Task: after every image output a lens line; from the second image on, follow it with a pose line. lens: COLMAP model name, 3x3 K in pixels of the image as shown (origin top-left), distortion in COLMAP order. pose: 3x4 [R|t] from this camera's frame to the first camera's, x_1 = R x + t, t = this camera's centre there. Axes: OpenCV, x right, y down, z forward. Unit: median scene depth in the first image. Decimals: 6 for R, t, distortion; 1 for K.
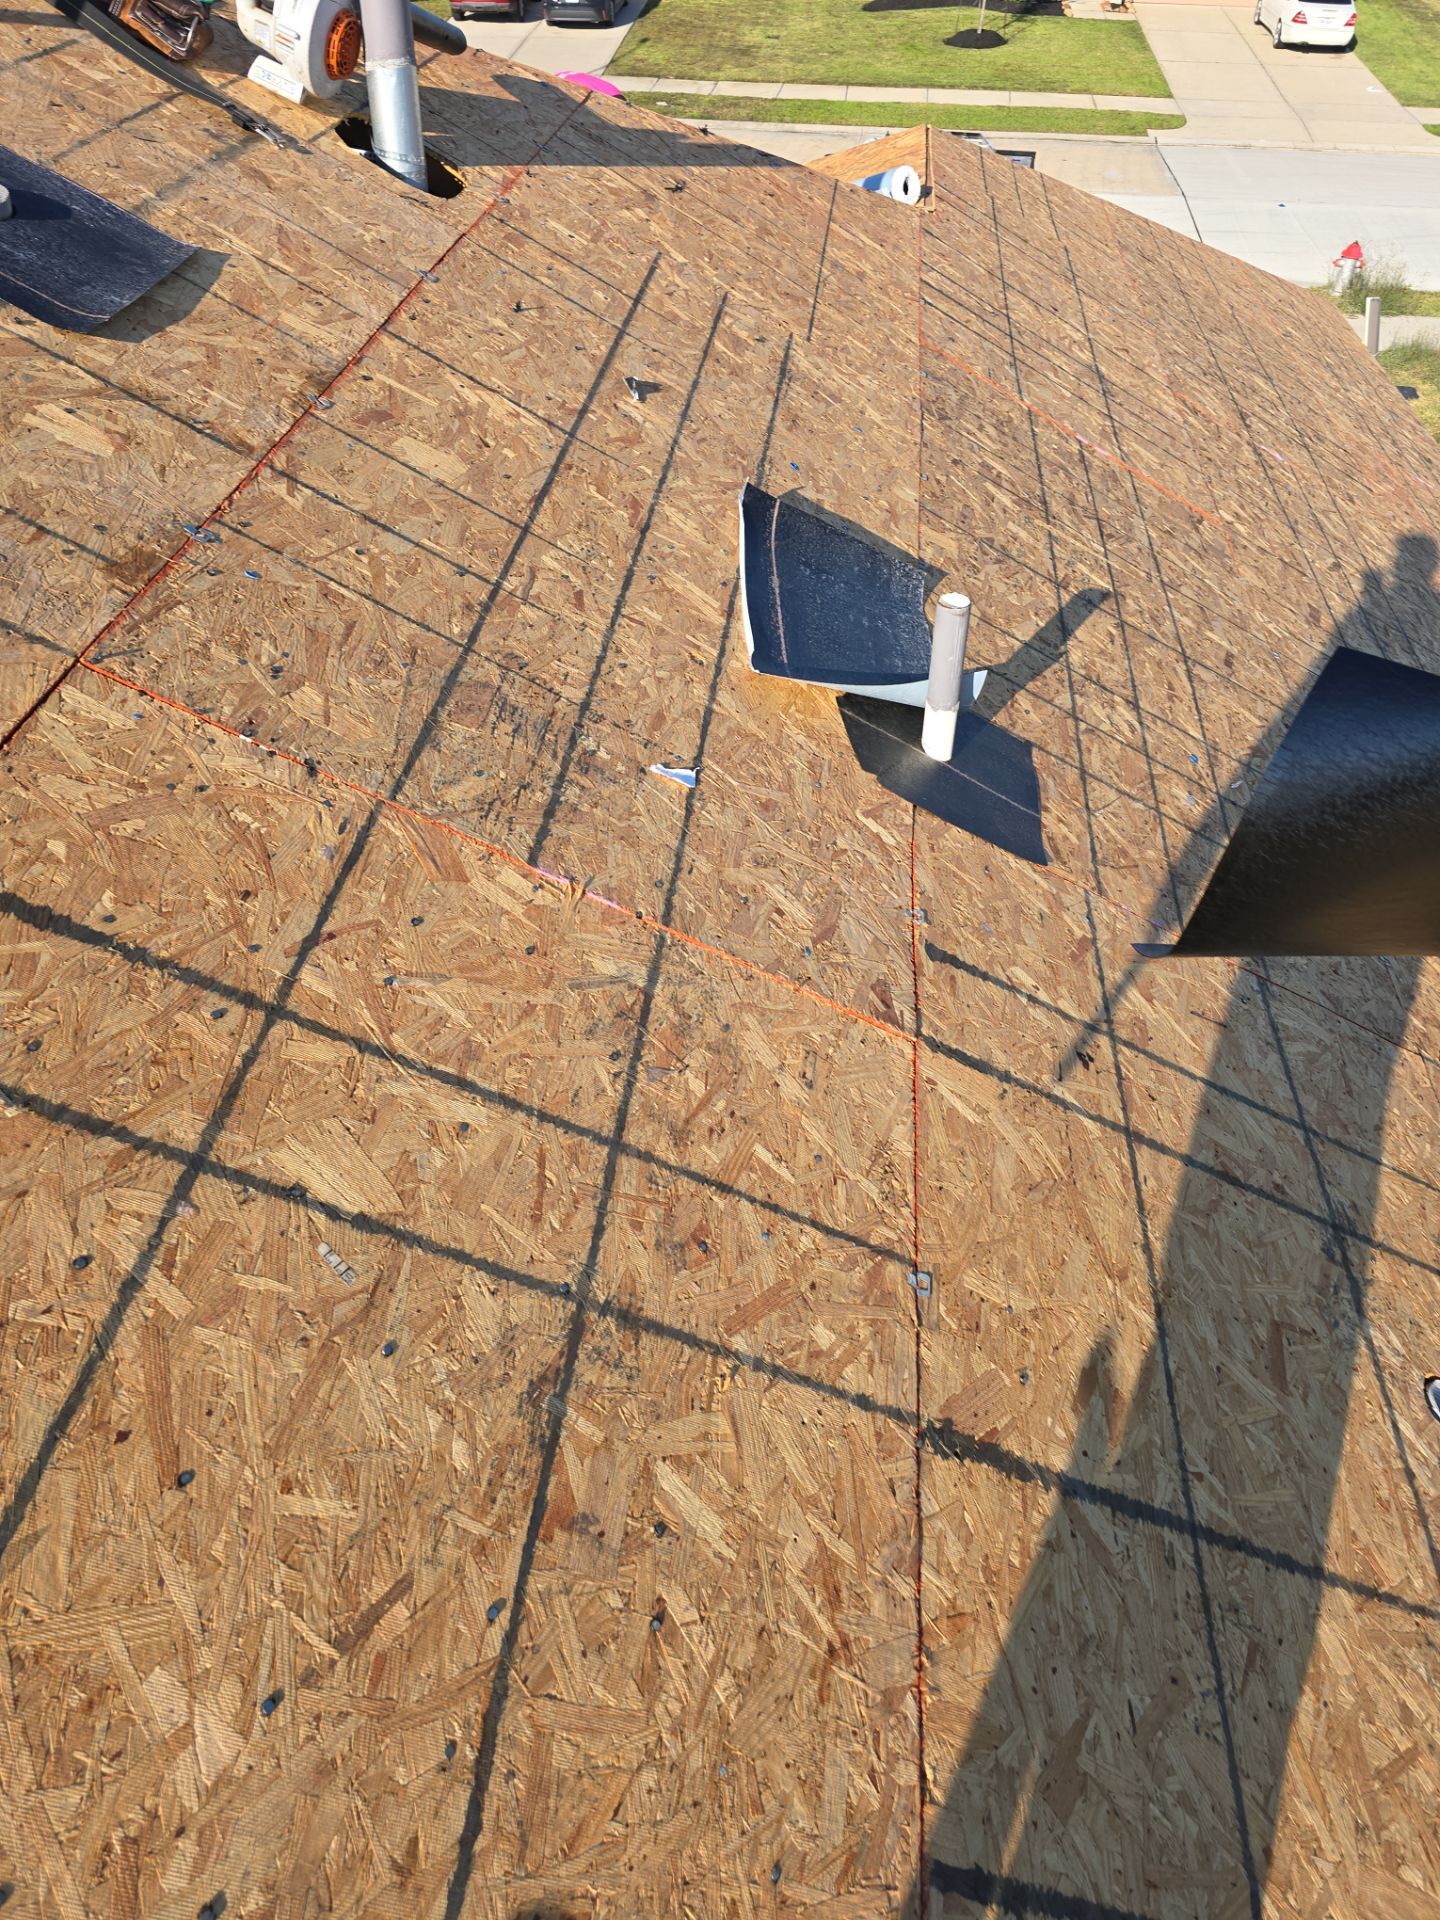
lens RADIAL K [[1308.2, 0, 728.2], [0, 1308.2, 950.6], [0, 0, 1]] dist [0.070215, -0.055272]
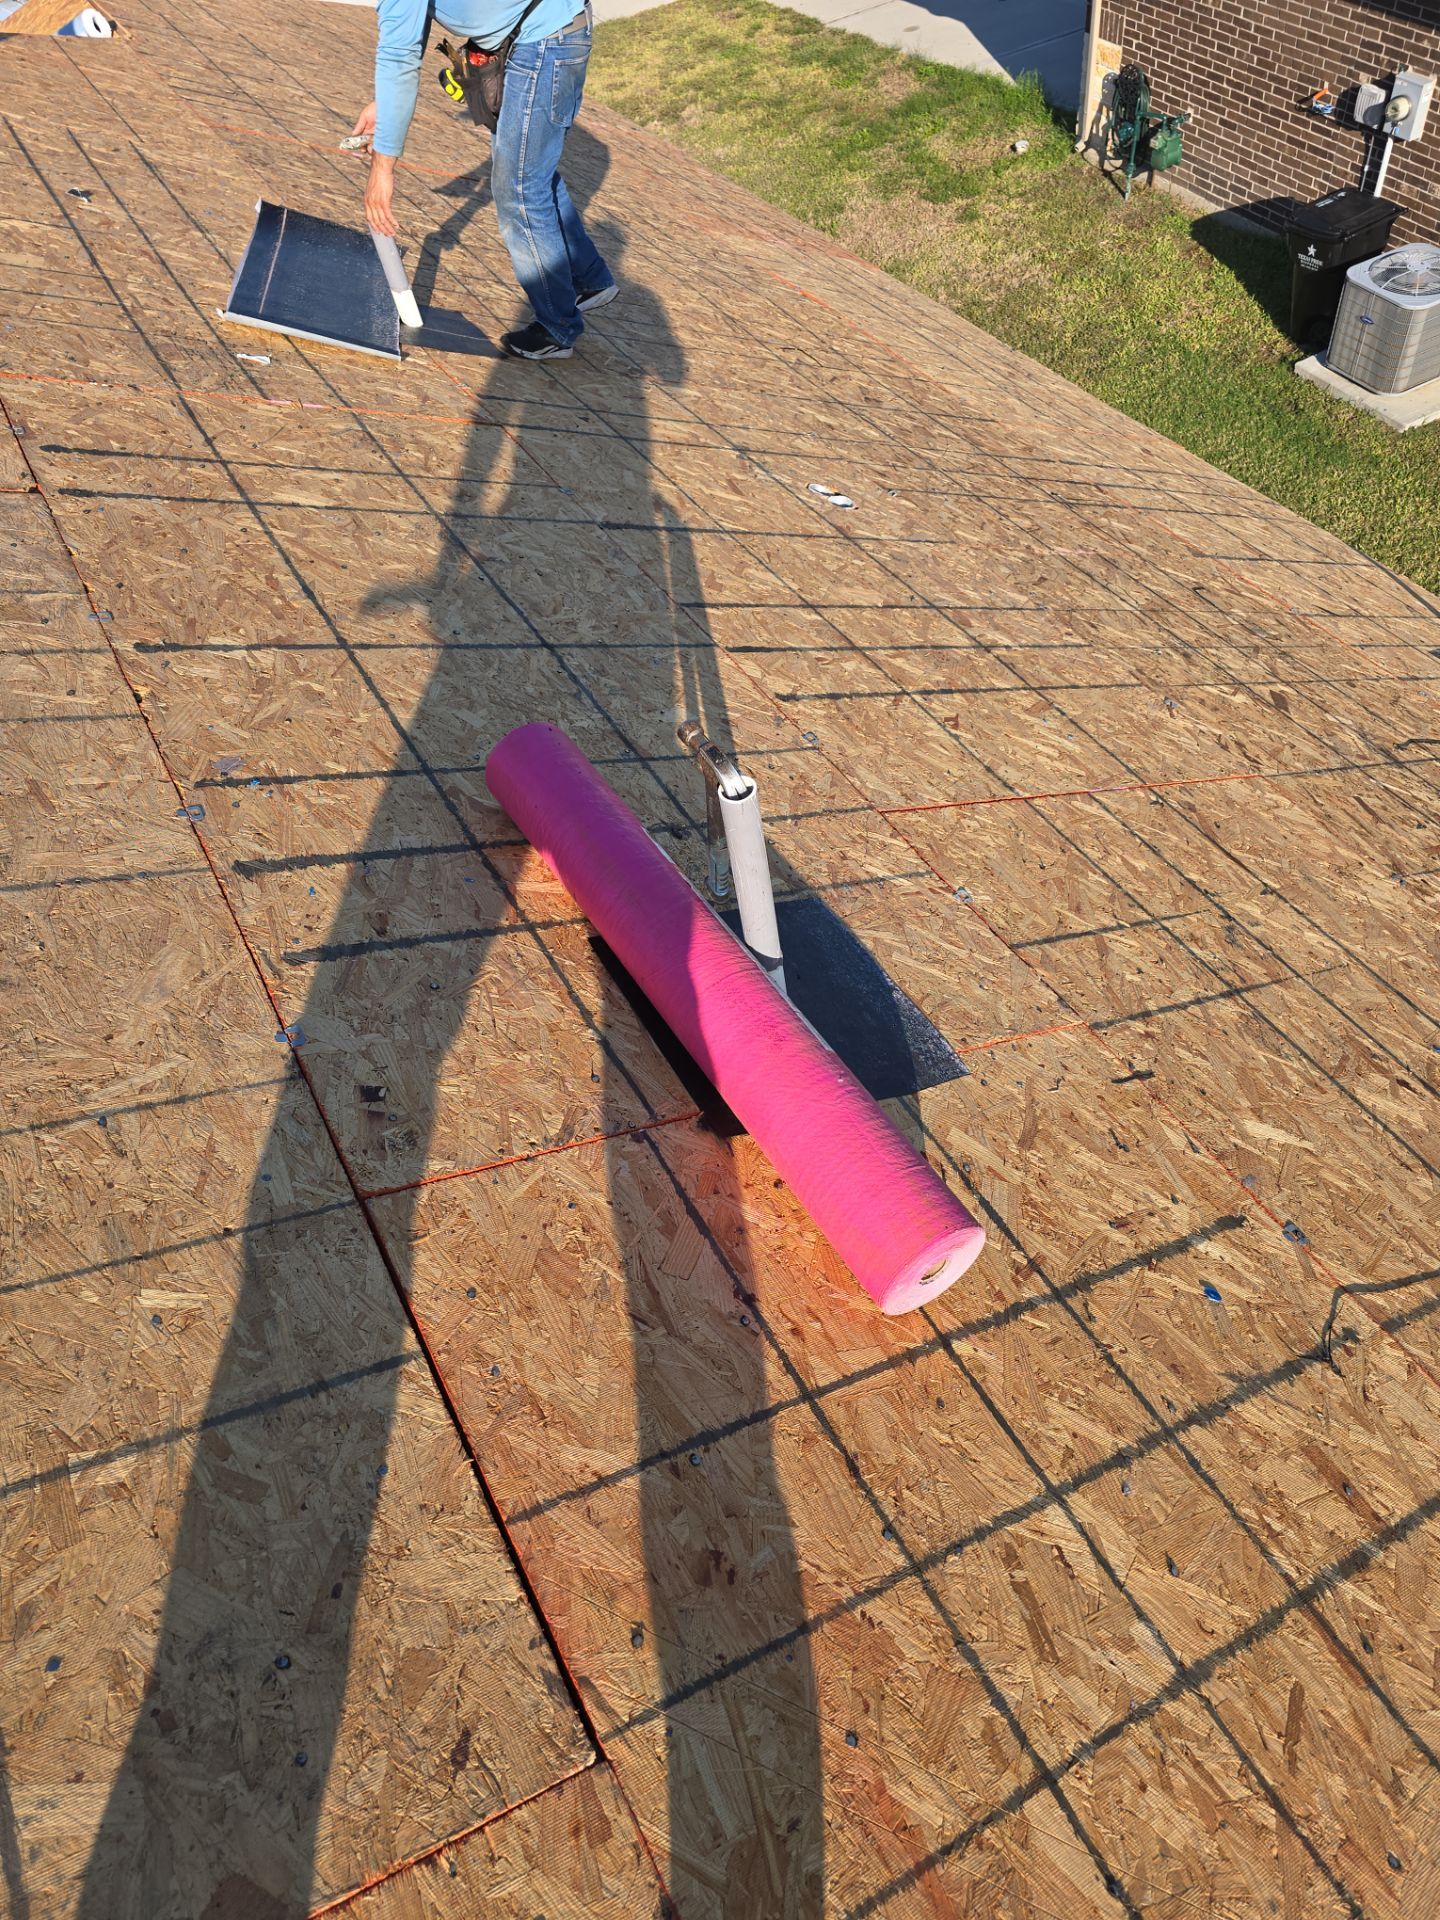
lens RADIAL K [[1310.7, 0, 718.6], [0, 1310.7, 966.6], [0, 0, 1]] dist [0.063463, -0.050684]
pose [[0.805564, -0.529500, 0.265888, -0.510164], [0.495909, 0.848111, 0.186501, 0.521147], [-0.324255, -0.018382, 0.945791, -0.880645]]
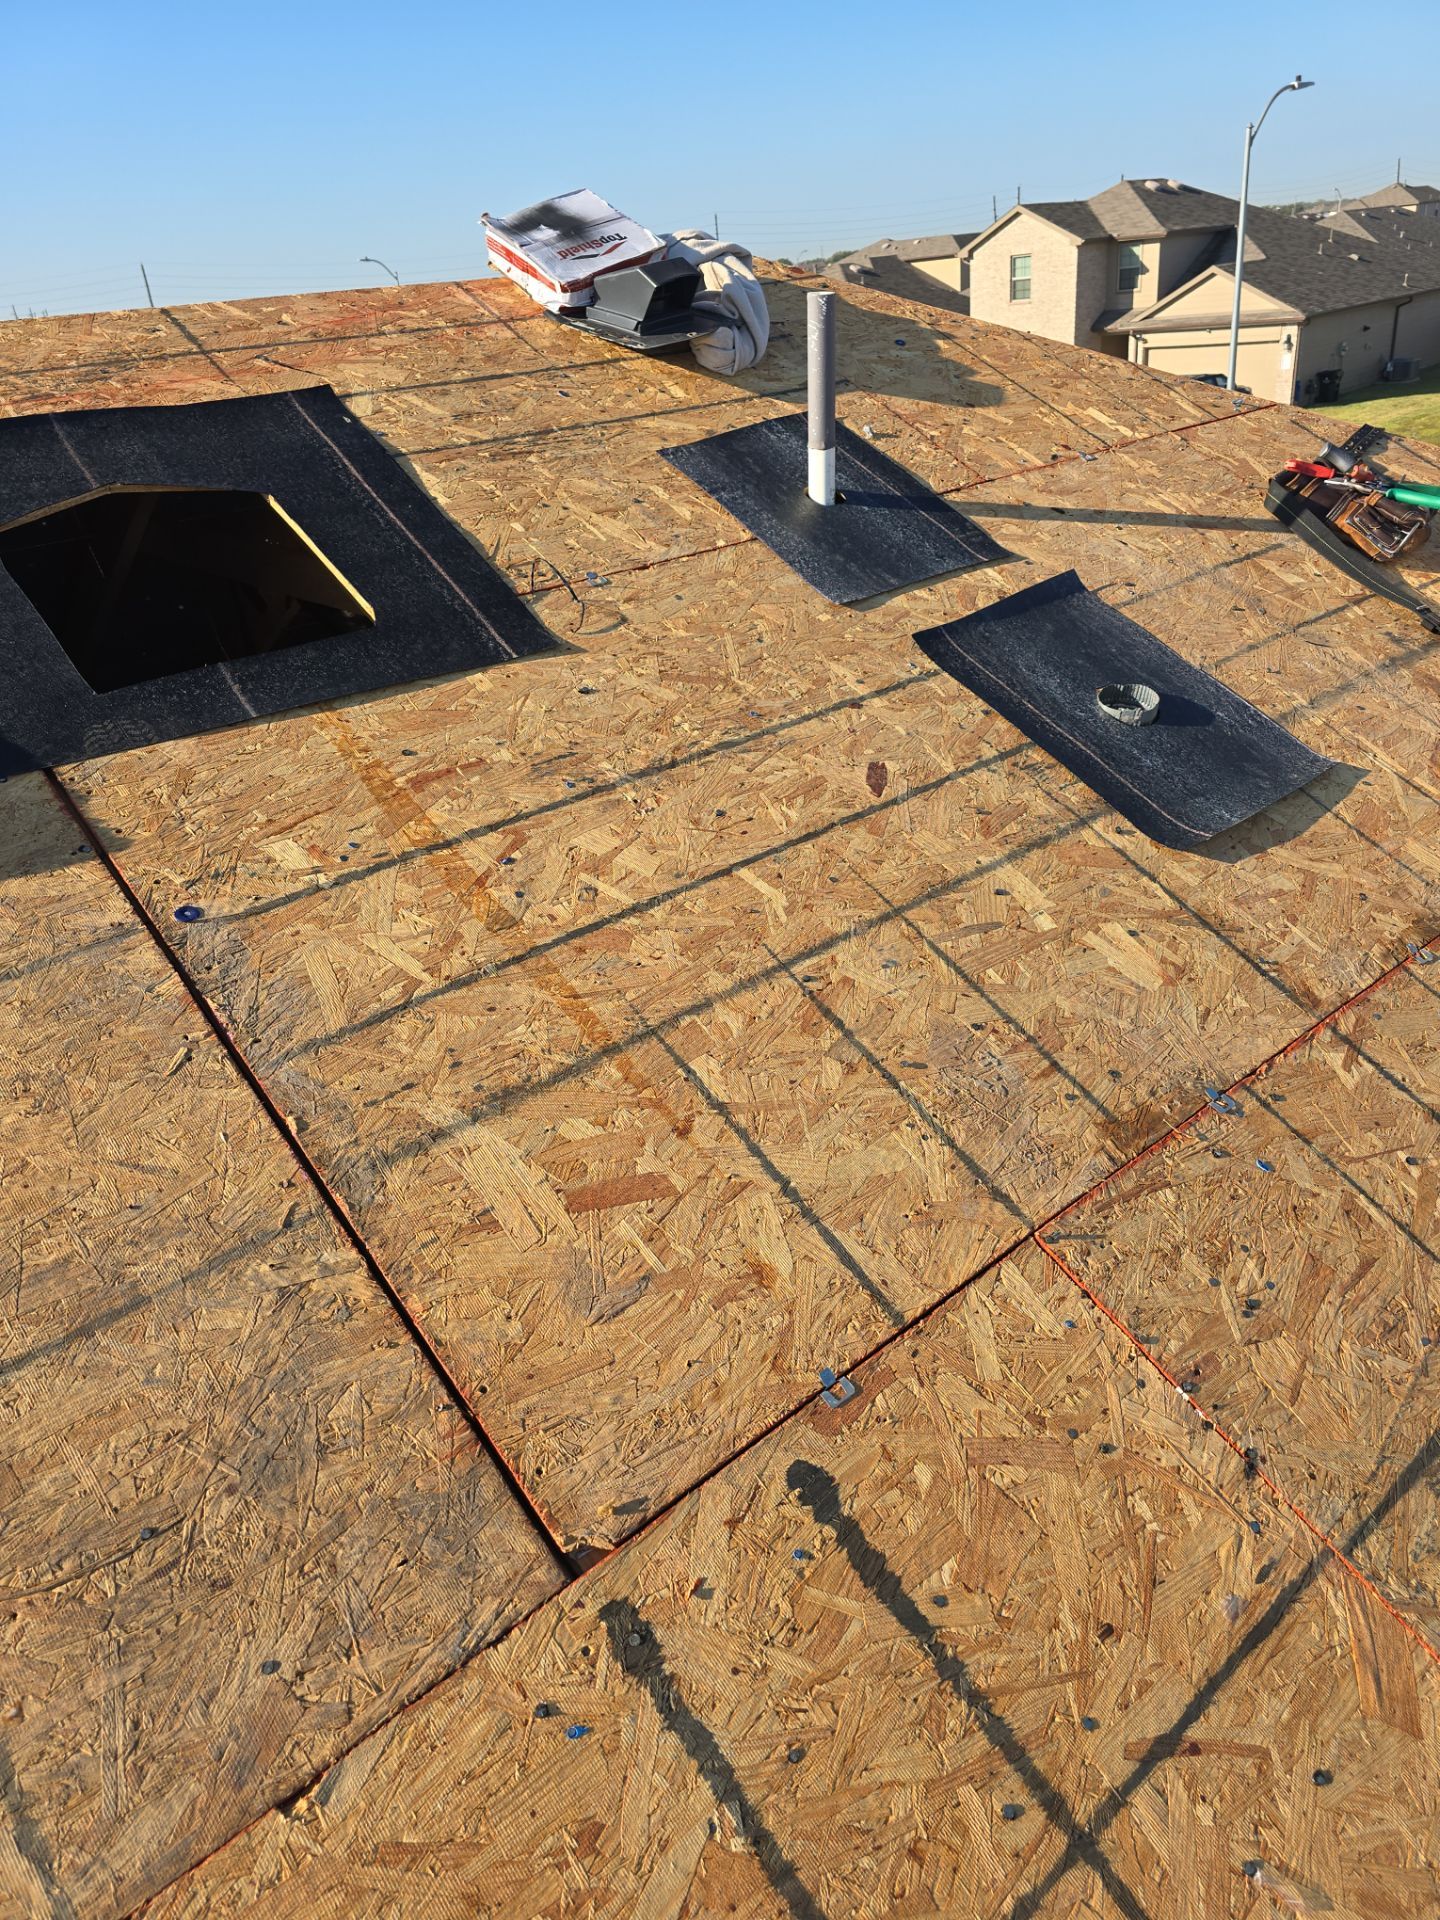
lens RADIAL K [[1357.1, 0, 684.8], [0, 1357.1, 938.5], [0, 0, 1]] dist [0.038214, -0.040108]
pose [[0.715120, 0.234594, -0.658460, -0.091101], [-0.395825, 0.912321, -0.104848, -0.181034], [0.576130, 0.335614, 0.745277, 0.111437]]
